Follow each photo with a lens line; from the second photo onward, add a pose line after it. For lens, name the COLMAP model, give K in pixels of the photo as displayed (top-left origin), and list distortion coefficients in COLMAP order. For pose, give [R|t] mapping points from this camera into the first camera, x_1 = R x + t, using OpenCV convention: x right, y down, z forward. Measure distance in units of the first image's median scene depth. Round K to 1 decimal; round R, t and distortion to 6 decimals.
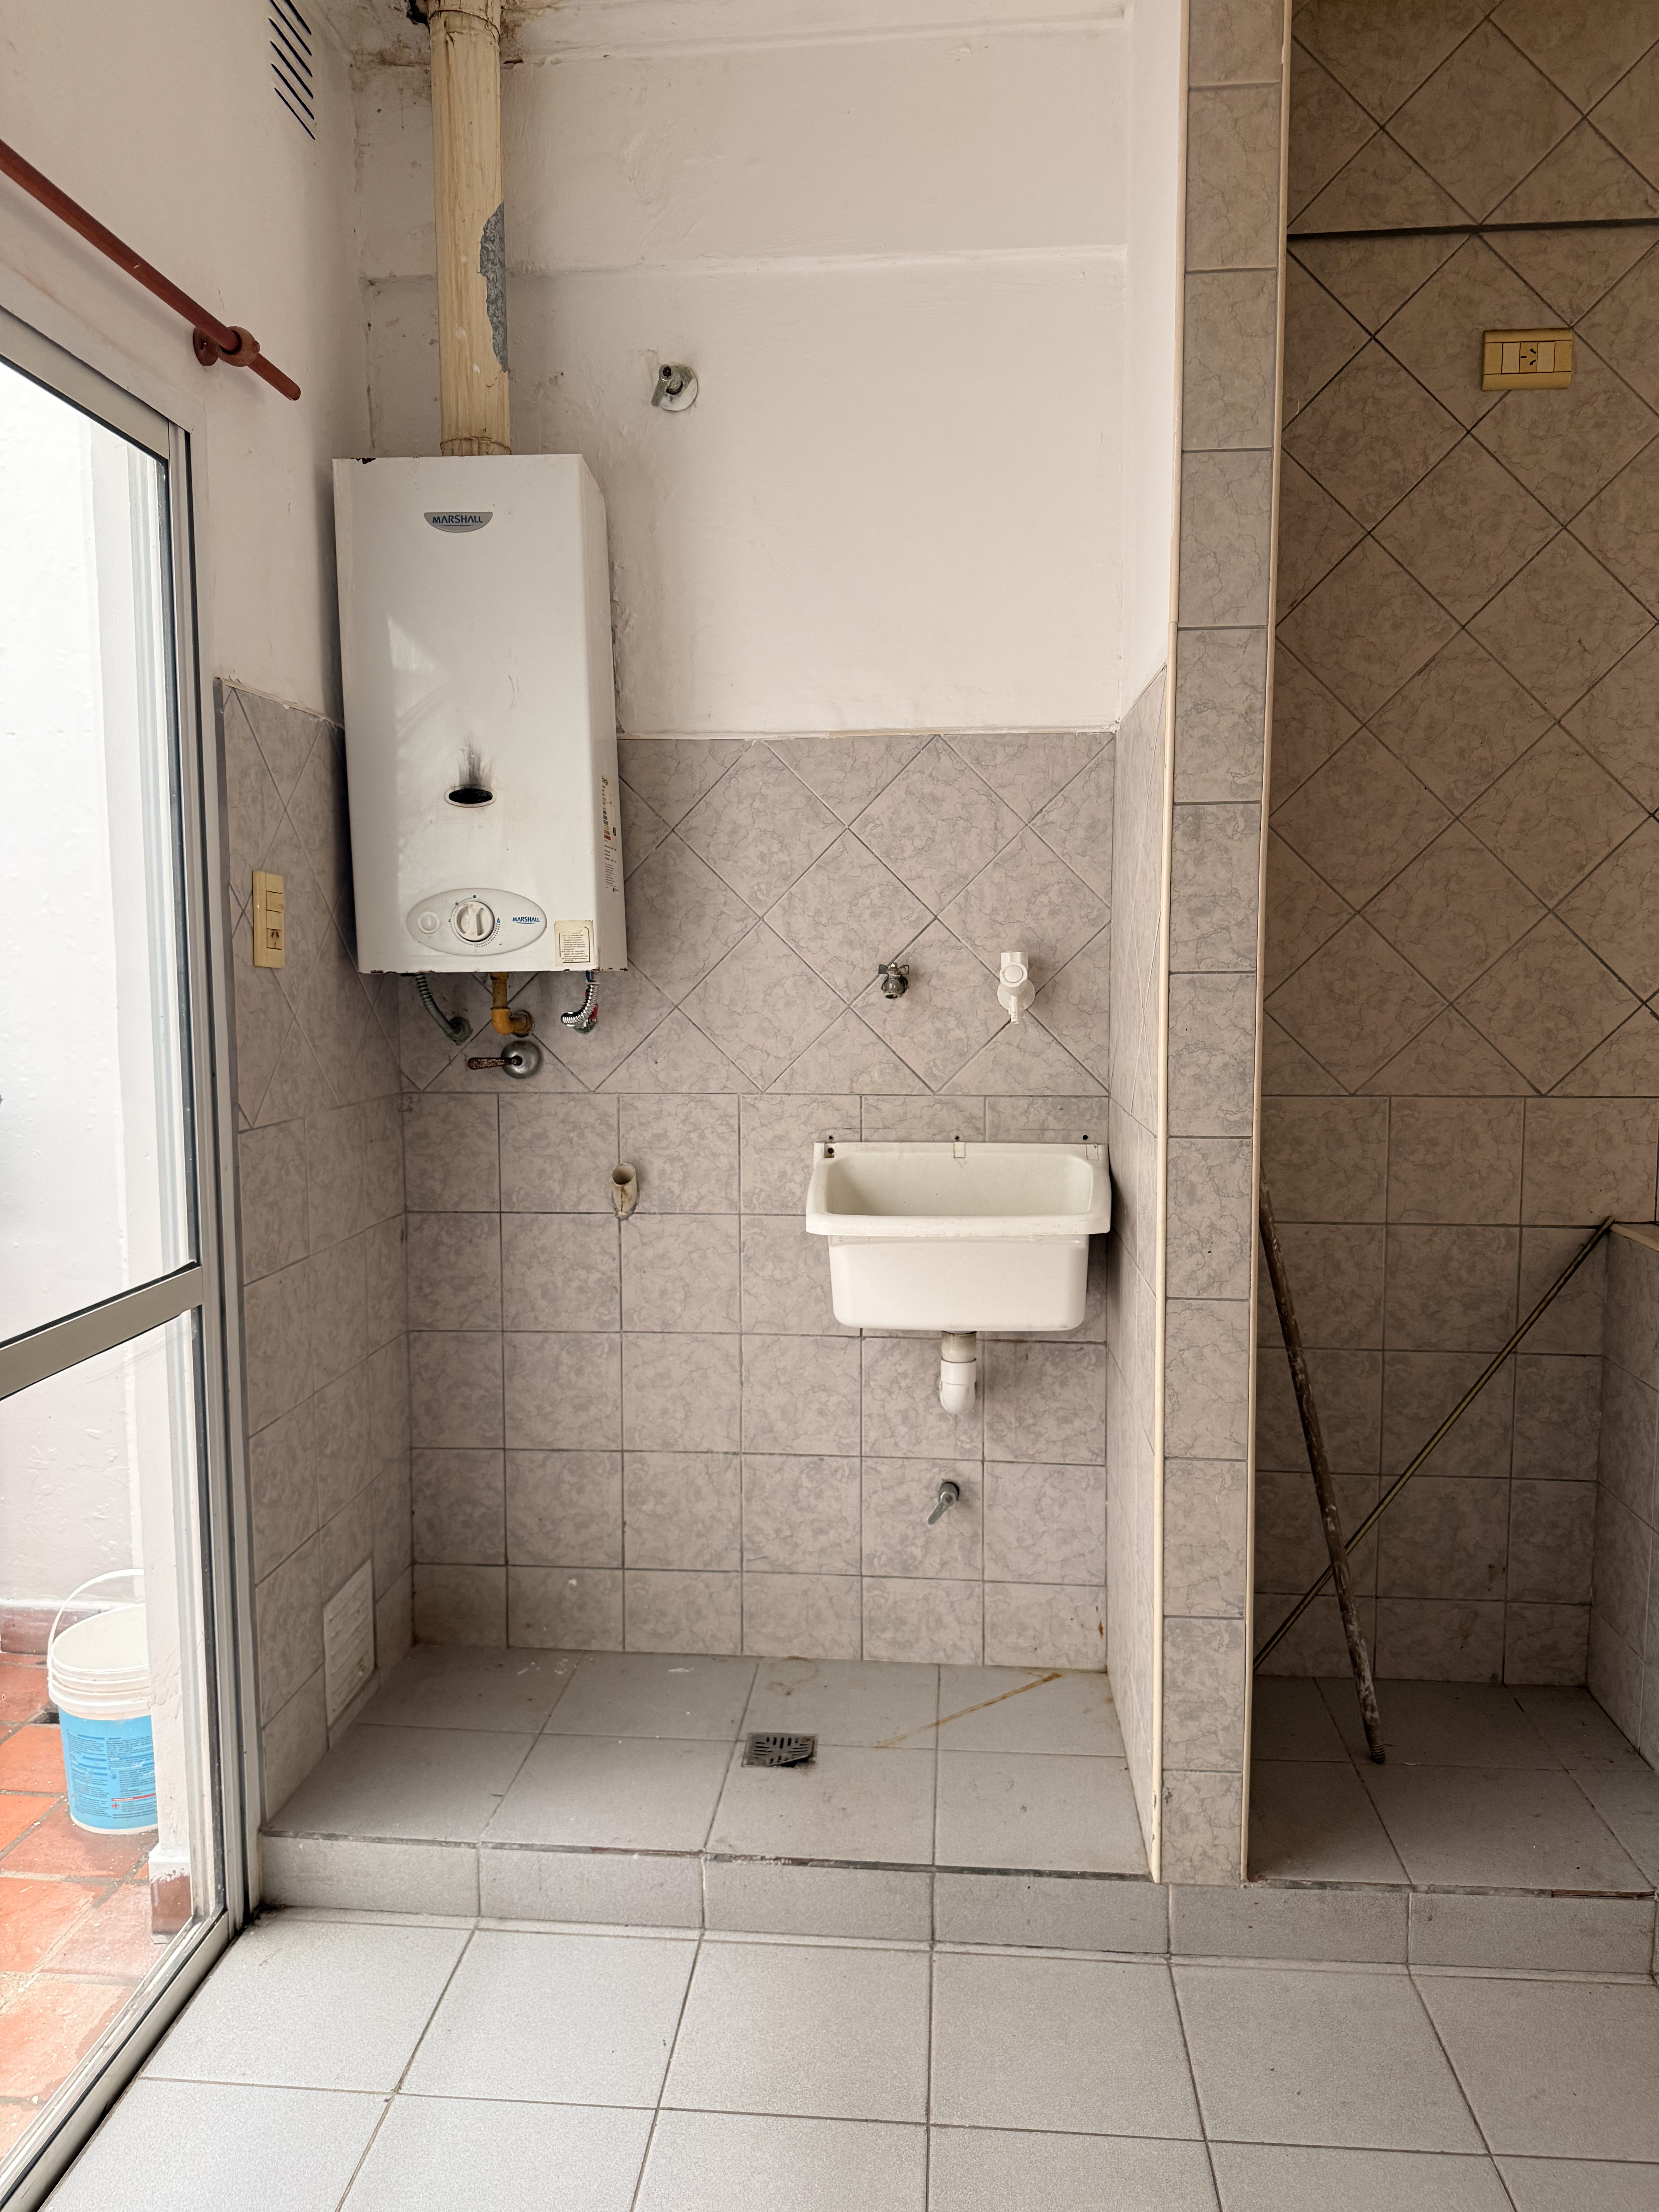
lens RADIAL K [[1551.7, 0, 837.8], [0, 1551.7, 1106.1], [0, 0, 1]] dist [0.022722, -0.032579]
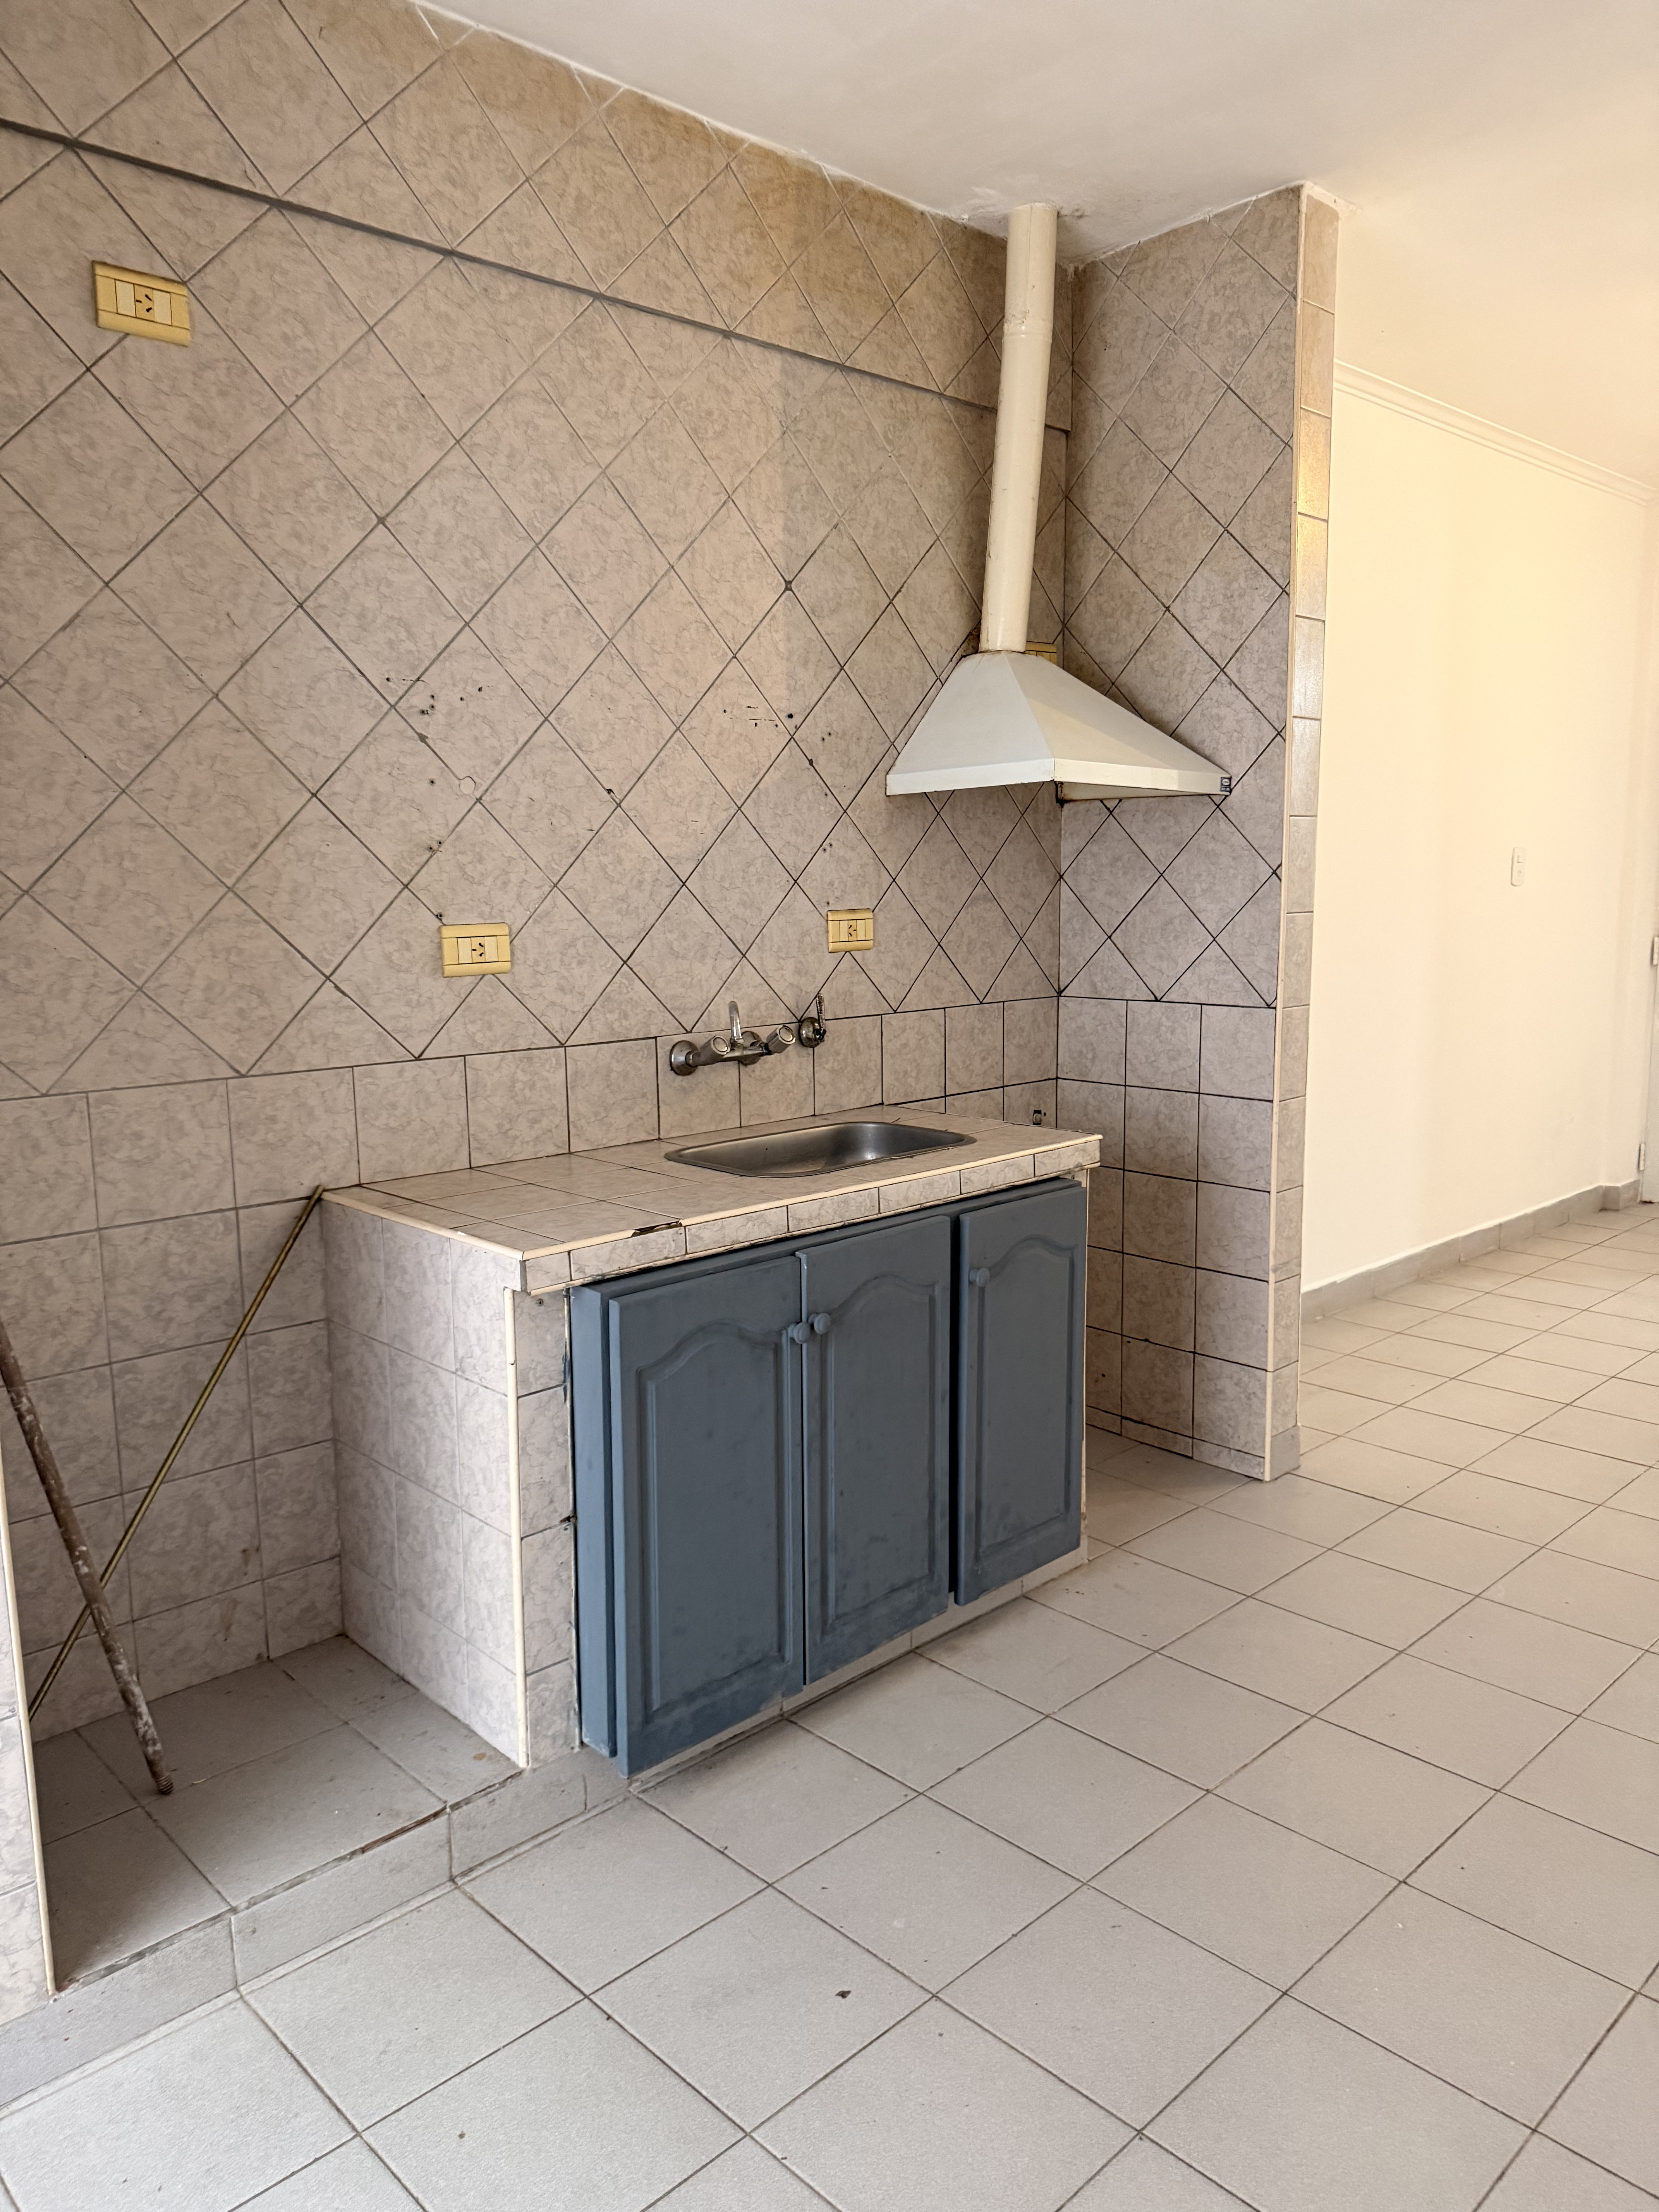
lens RADIAL K [[1551.7, 0, 838.0], [0, 1551.7, 1117.2], [0, 0, 1]] dist [0.022722, -0.032579]
pose [[0.661298, -0.117994, 0.740785, -0.035947], [0.082144, 0.993003, 0.084839, -0.034583], [-0.745612, 0.004747, 0.666363, 0.056744]]
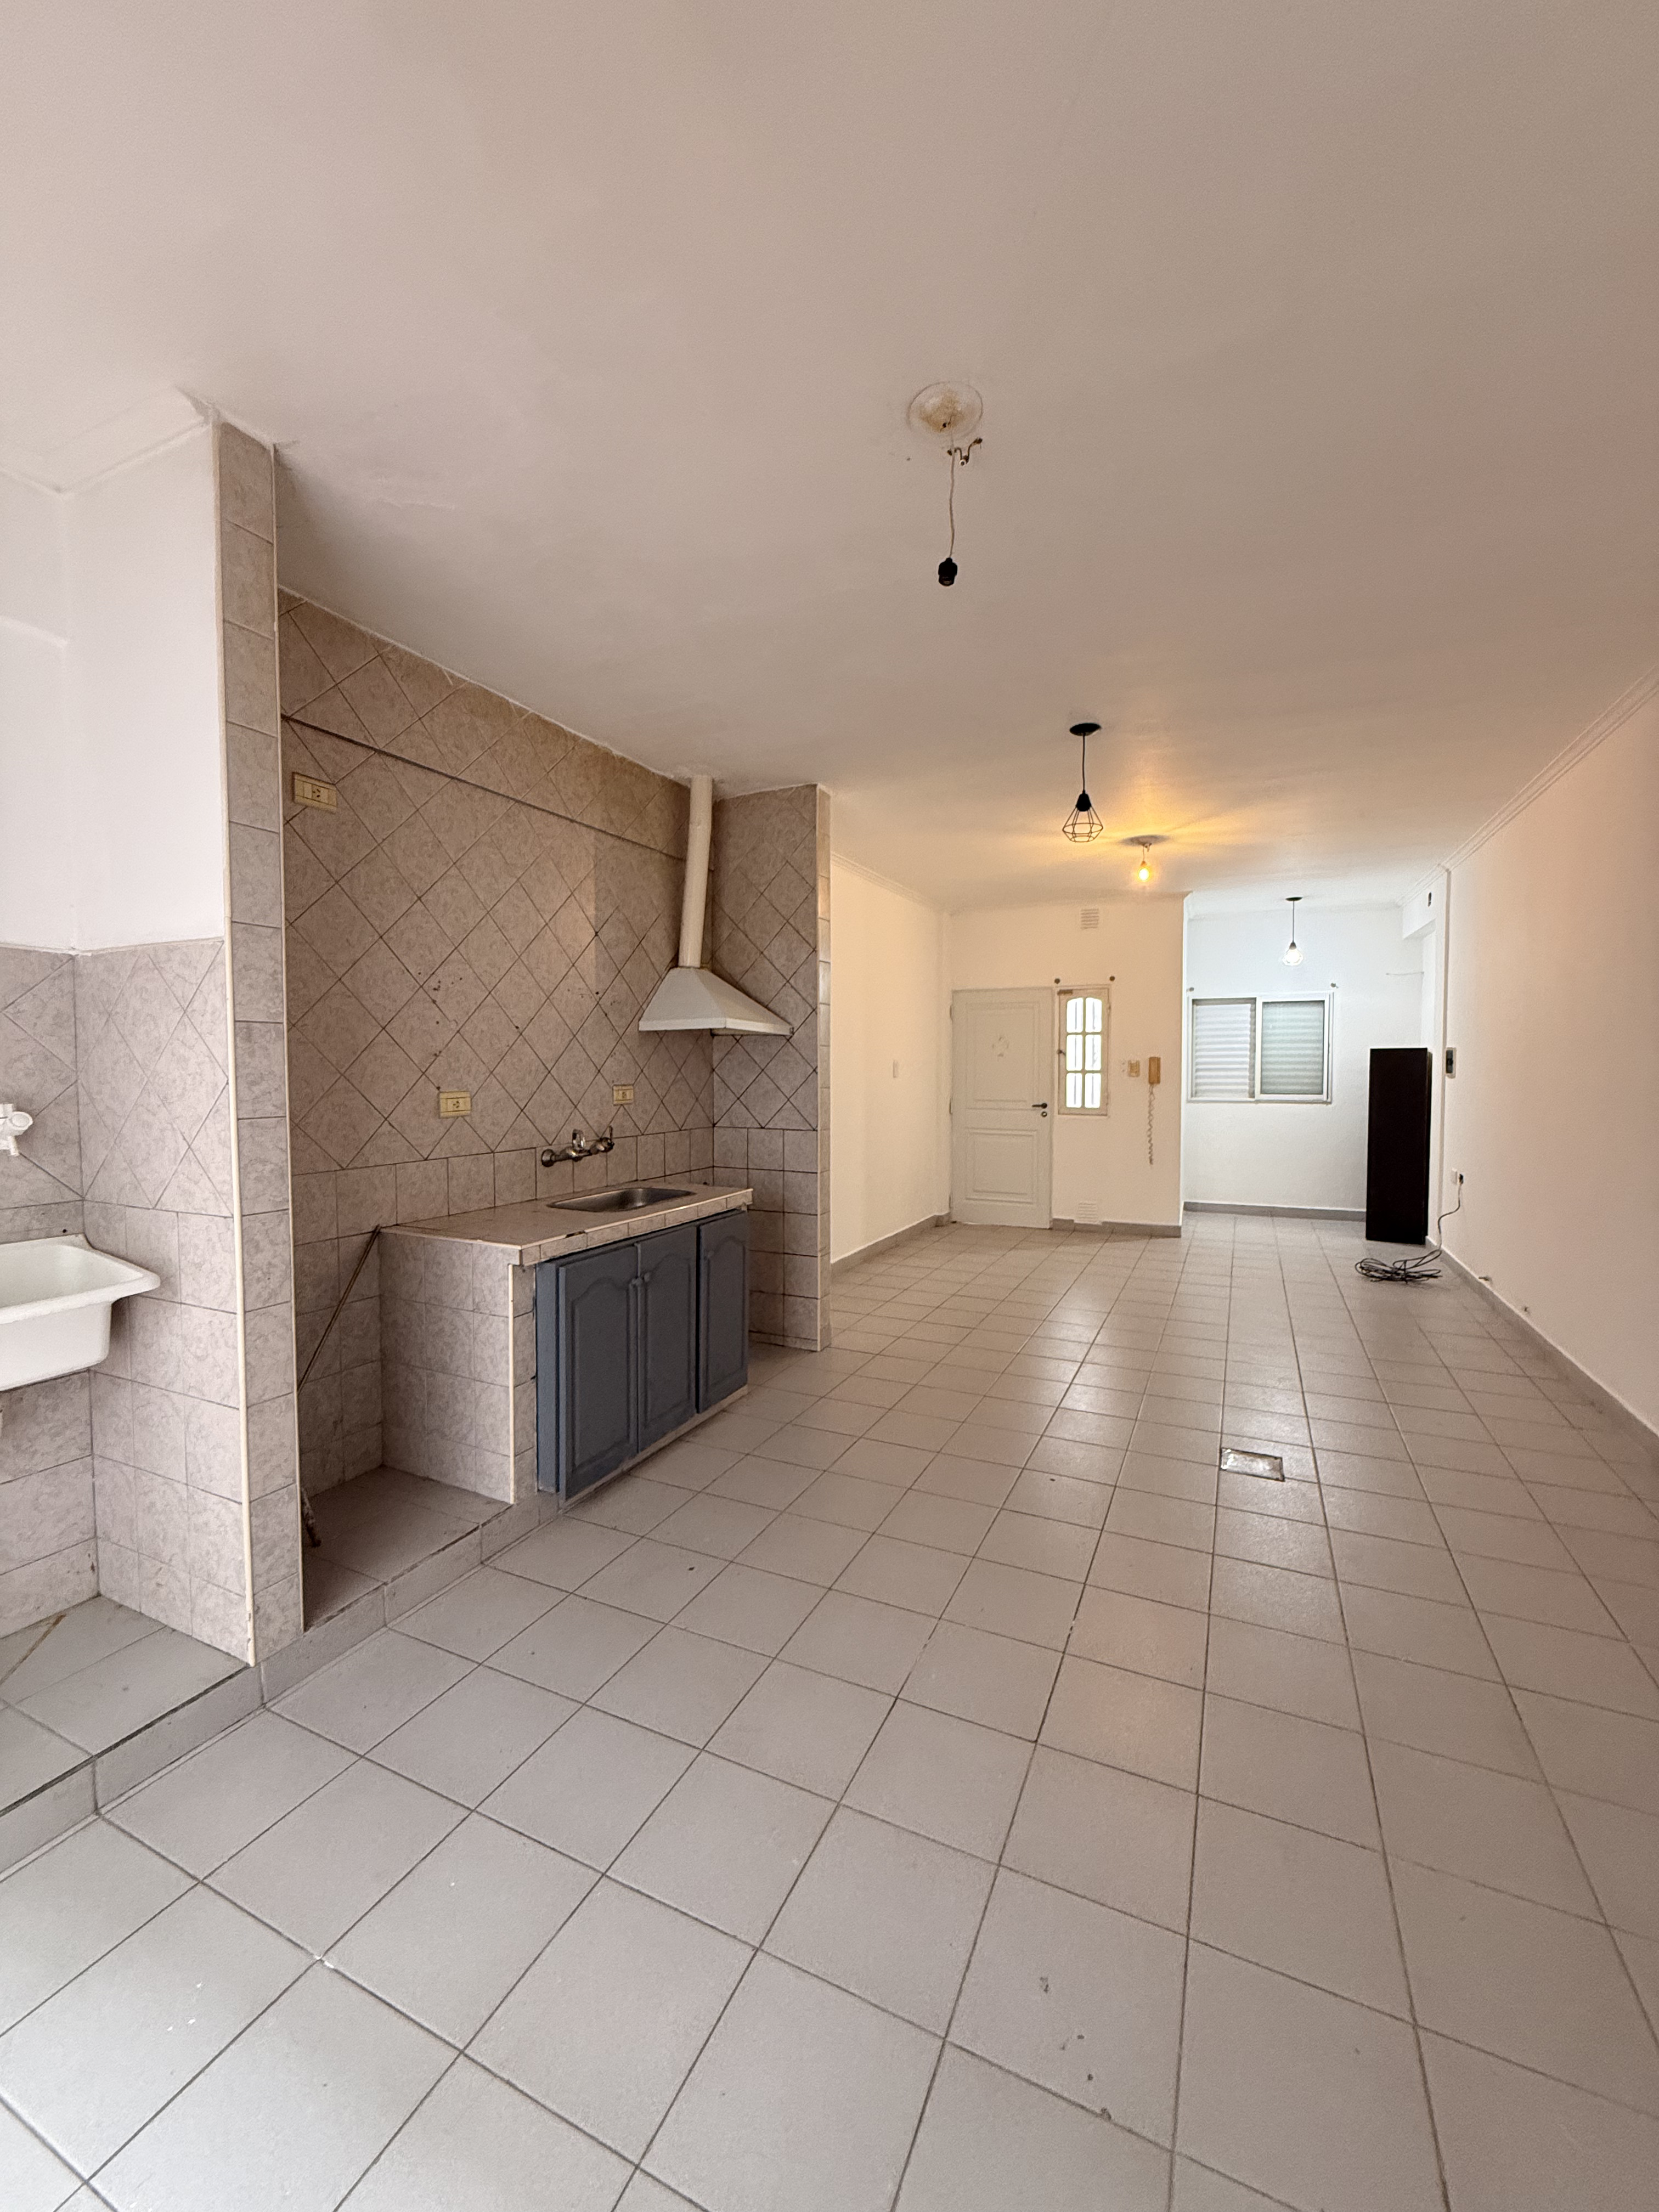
lens RADIAL K [[874.7, 0, 831.3], [0, 874.7, 1102.8], [0, 0, 1]] dist [-0.006679, 0.000337]
pose [[0.351552, -0.033588, 0.935566, -0.359038], [0.088172, 0.996102, 0.002629, -0.039438], [-0.932007, 0.081567, 0.353143, 0.044031]]
